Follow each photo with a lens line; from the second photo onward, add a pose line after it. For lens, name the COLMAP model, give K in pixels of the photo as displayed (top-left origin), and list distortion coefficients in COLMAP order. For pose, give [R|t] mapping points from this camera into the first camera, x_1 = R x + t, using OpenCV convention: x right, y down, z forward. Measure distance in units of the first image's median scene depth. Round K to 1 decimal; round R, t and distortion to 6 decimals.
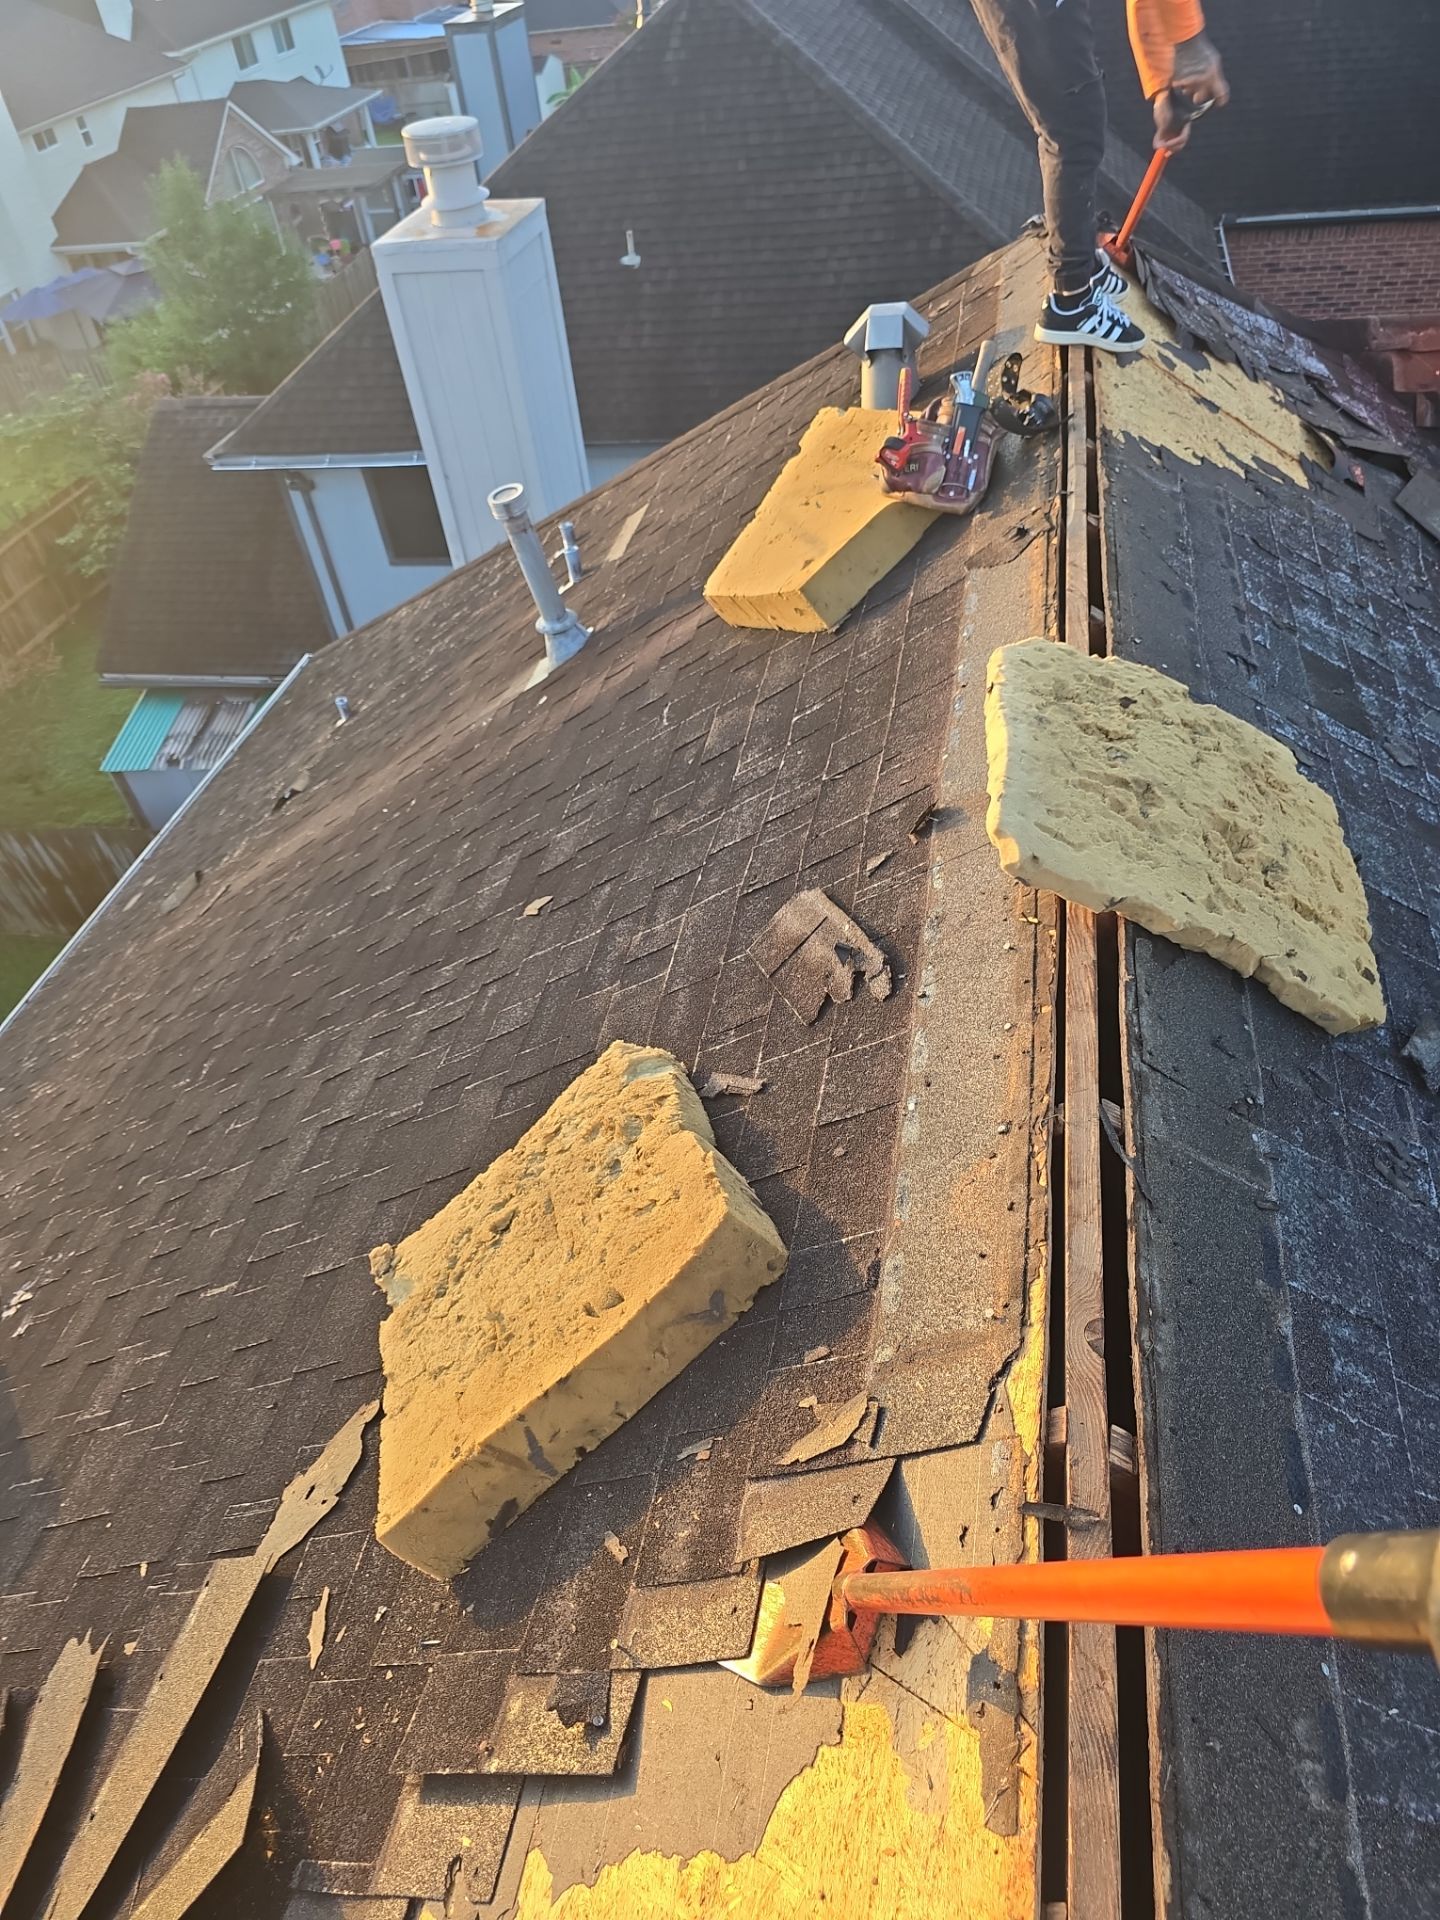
lens RADIAL K [[1275.8, 0, 729.2], [0, 1275.8, 972.0], [0, 0, 1]] dist [0.055296, -0.054491]
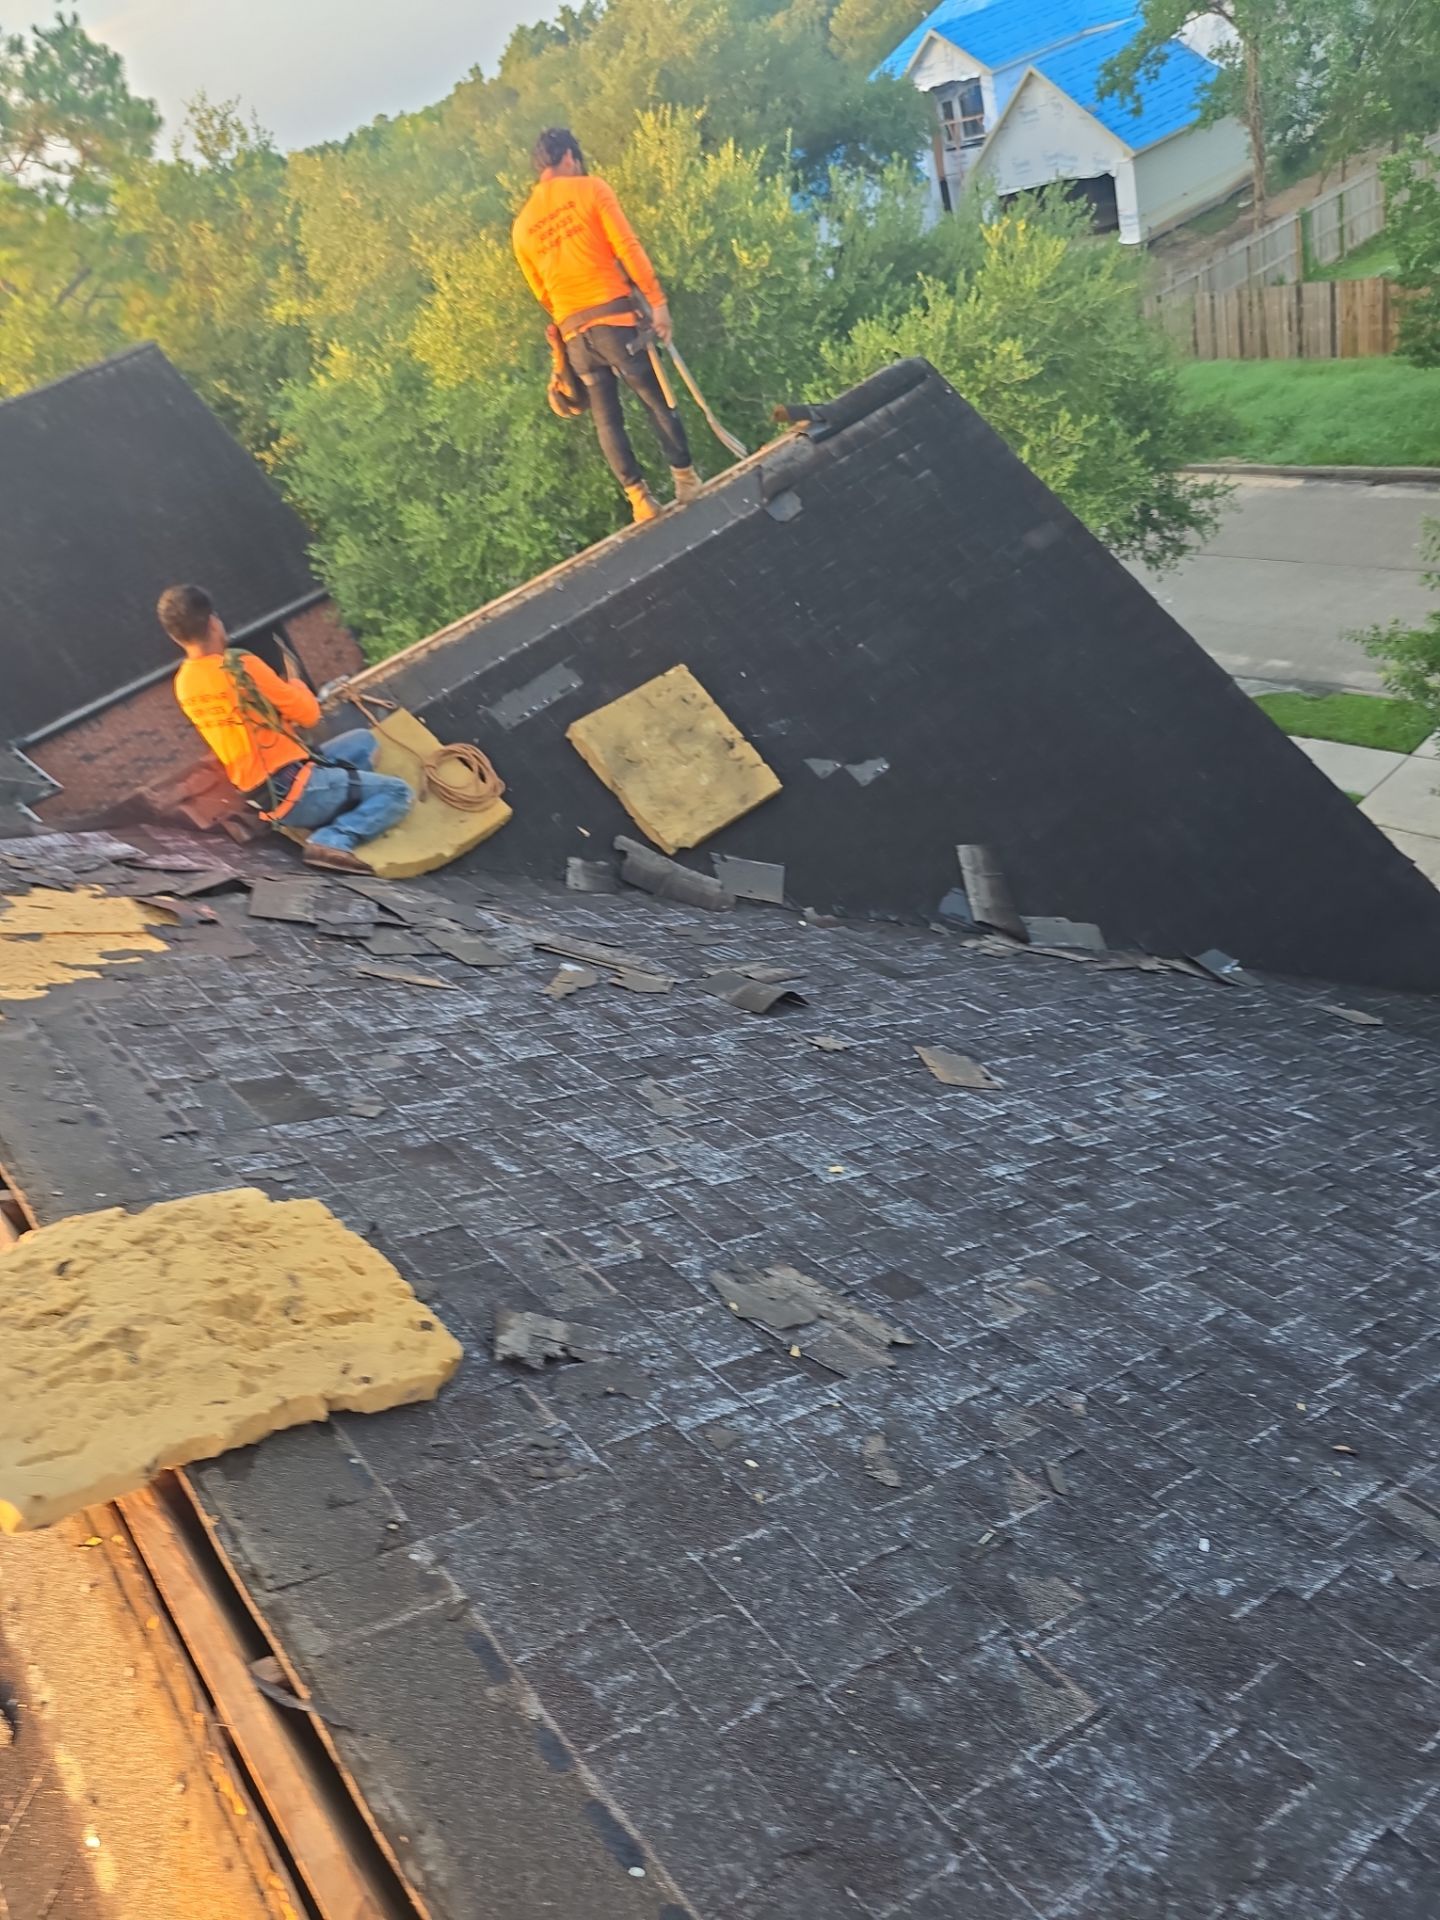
lens RADIAL K [[1275.8, 0, 729.2], [0, 1275.8, 972.0], [0, 0, 1]] dist [0.055296, -0.054491]
pose [[0.619801, -0.523492, 0.584639, 0.177338], [0.672093, 0.738703, -0.051071, 0.008596], [-0.405139, 0.424586, 0.809684, -0.066547]]
